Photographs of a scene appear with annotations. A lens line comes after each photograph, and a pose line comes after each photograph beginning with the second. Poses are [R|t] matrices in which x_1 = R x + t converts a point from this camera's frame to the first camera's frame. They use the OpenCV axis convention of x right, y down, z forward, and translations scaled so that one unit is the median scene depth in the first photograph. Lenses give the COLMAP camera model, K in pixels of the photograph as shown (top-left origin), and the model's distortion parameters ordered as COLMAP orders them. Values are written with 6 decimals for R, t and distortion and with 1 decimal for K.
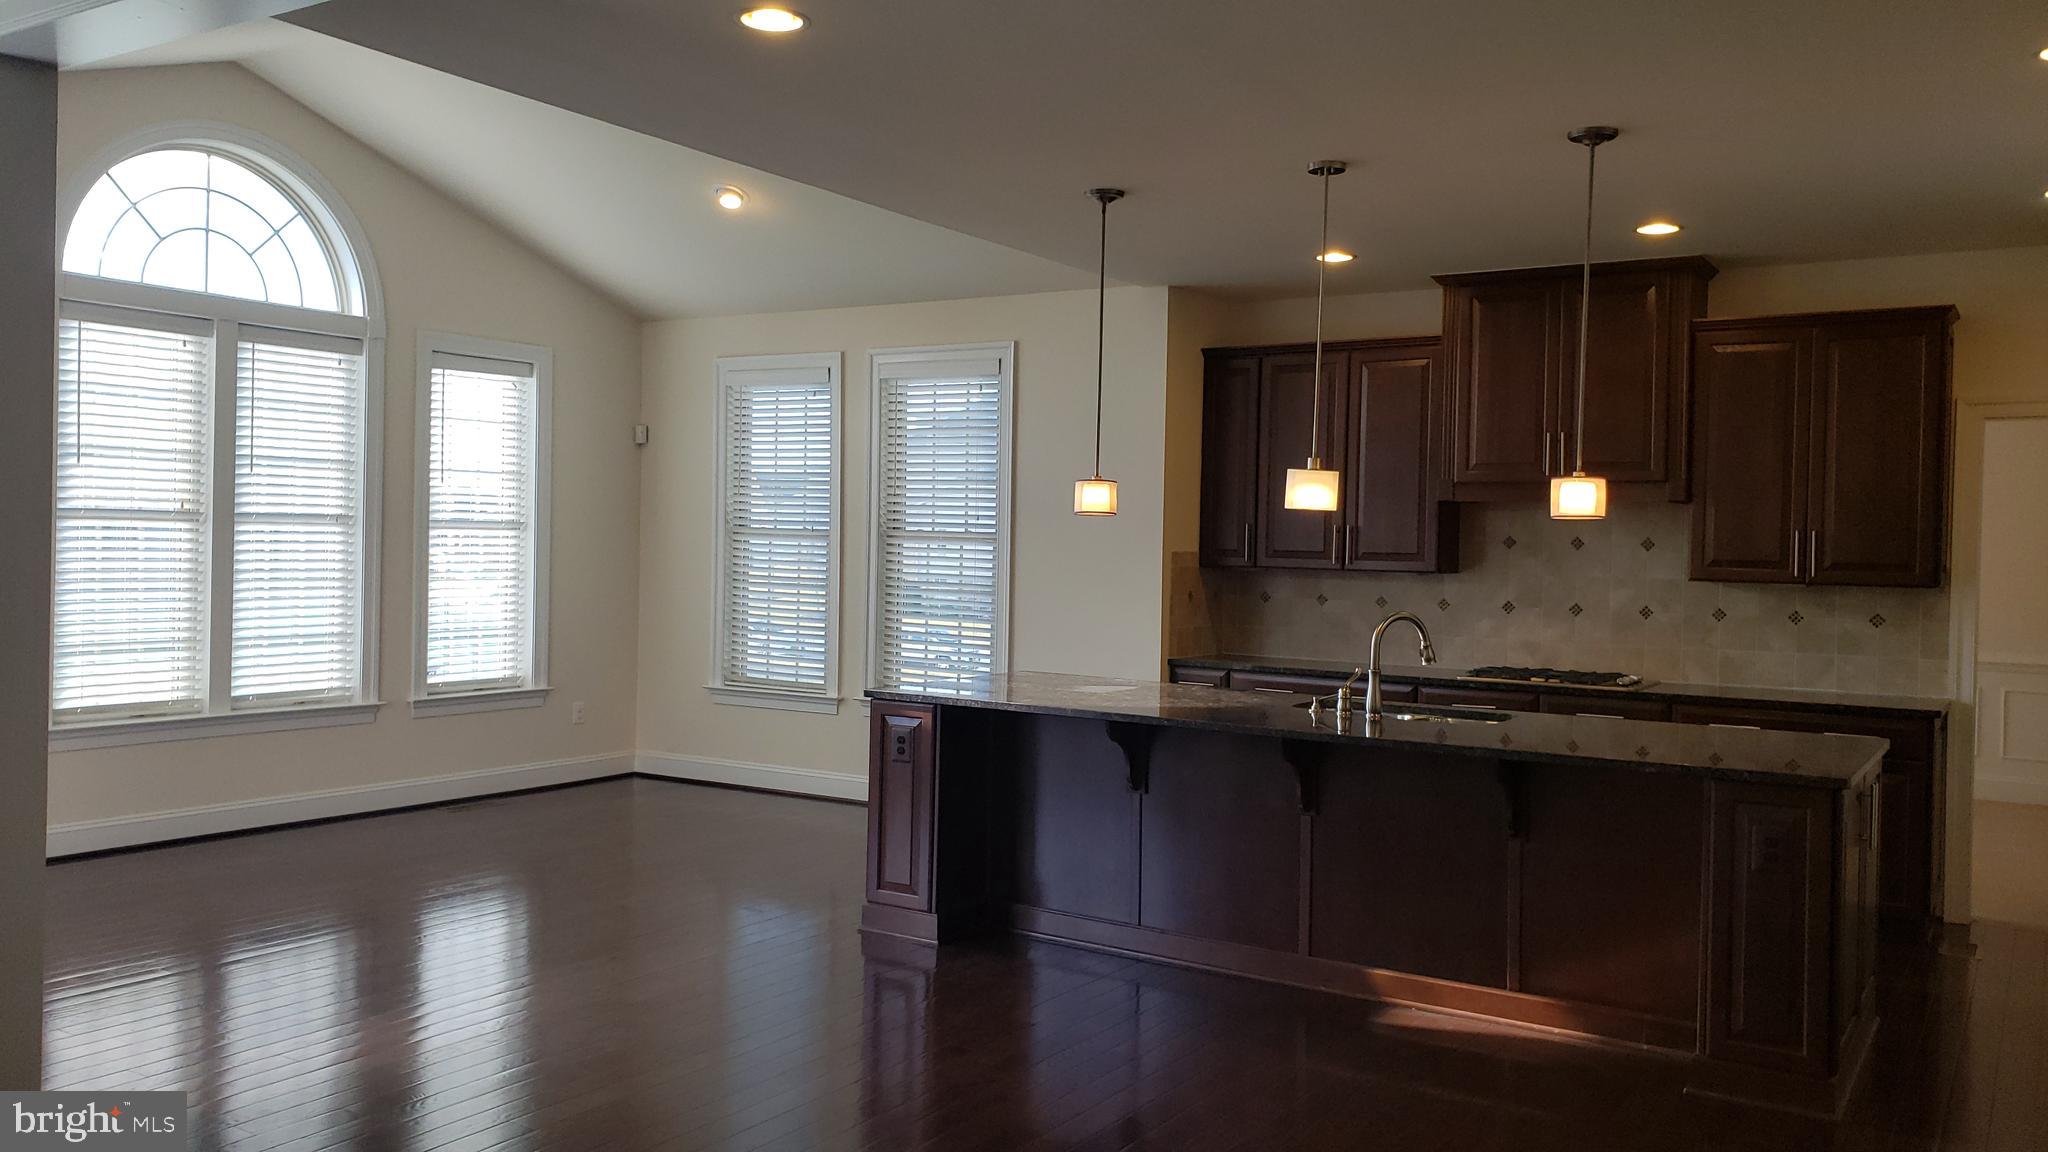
lens RADIAL K [[1607.9, 0, 1015.5], [0, 1607.9, 560.8], [0, 0, 1]] dist [0.006832, -0.002494]
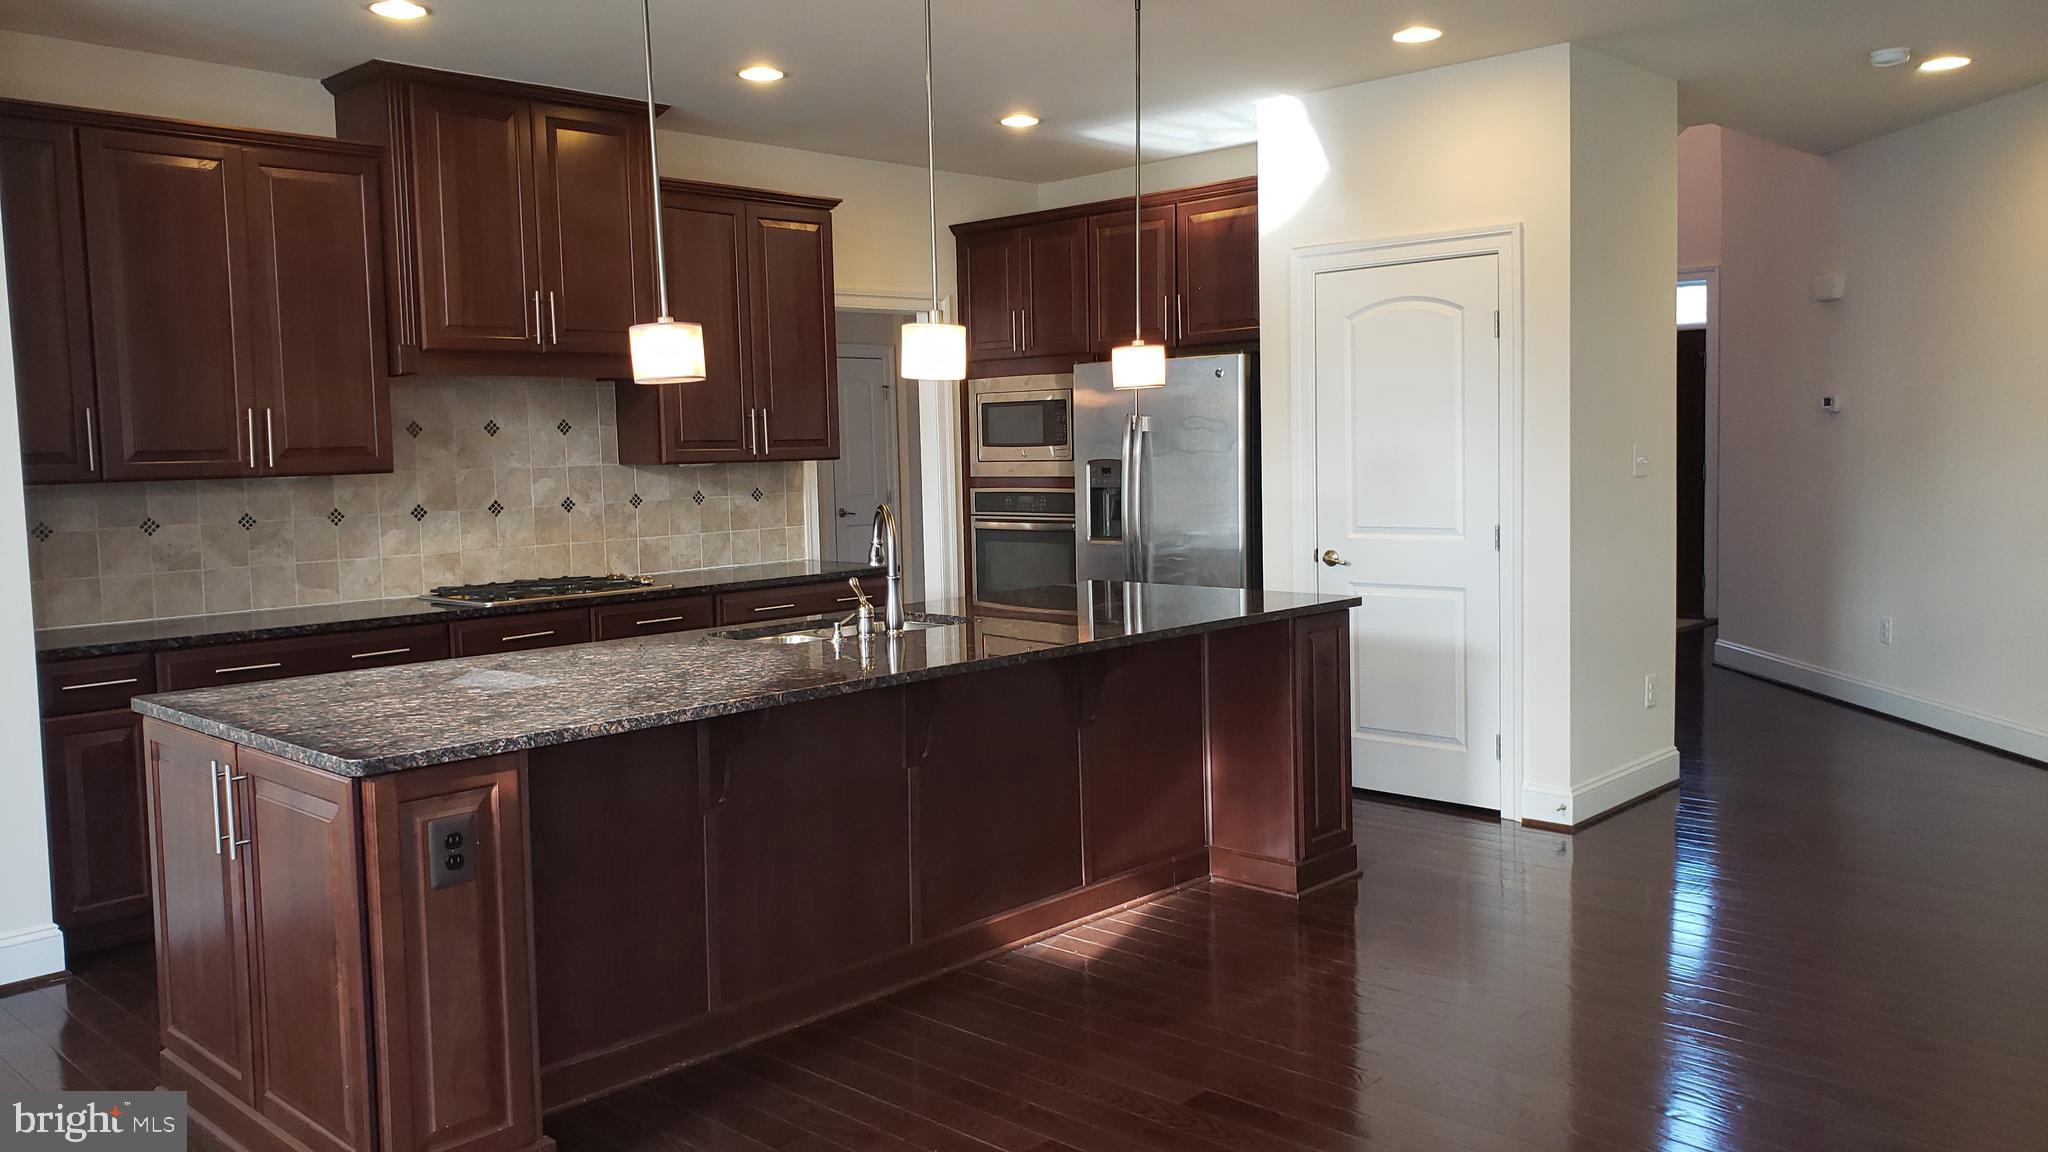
lens RADIAL K [[1607.9, 0, 1019.5], [0, 1607.9, 571.8], [0, 0, 1]] dist [0.006832, -0.002494]
pose [[0.179457, -0.105202, 0.978125, -0.418399], [0.037759, 0.994270, 0.100011, -0.010006], [-0.983041, 0.018986, 0.182401, 0.583809]]
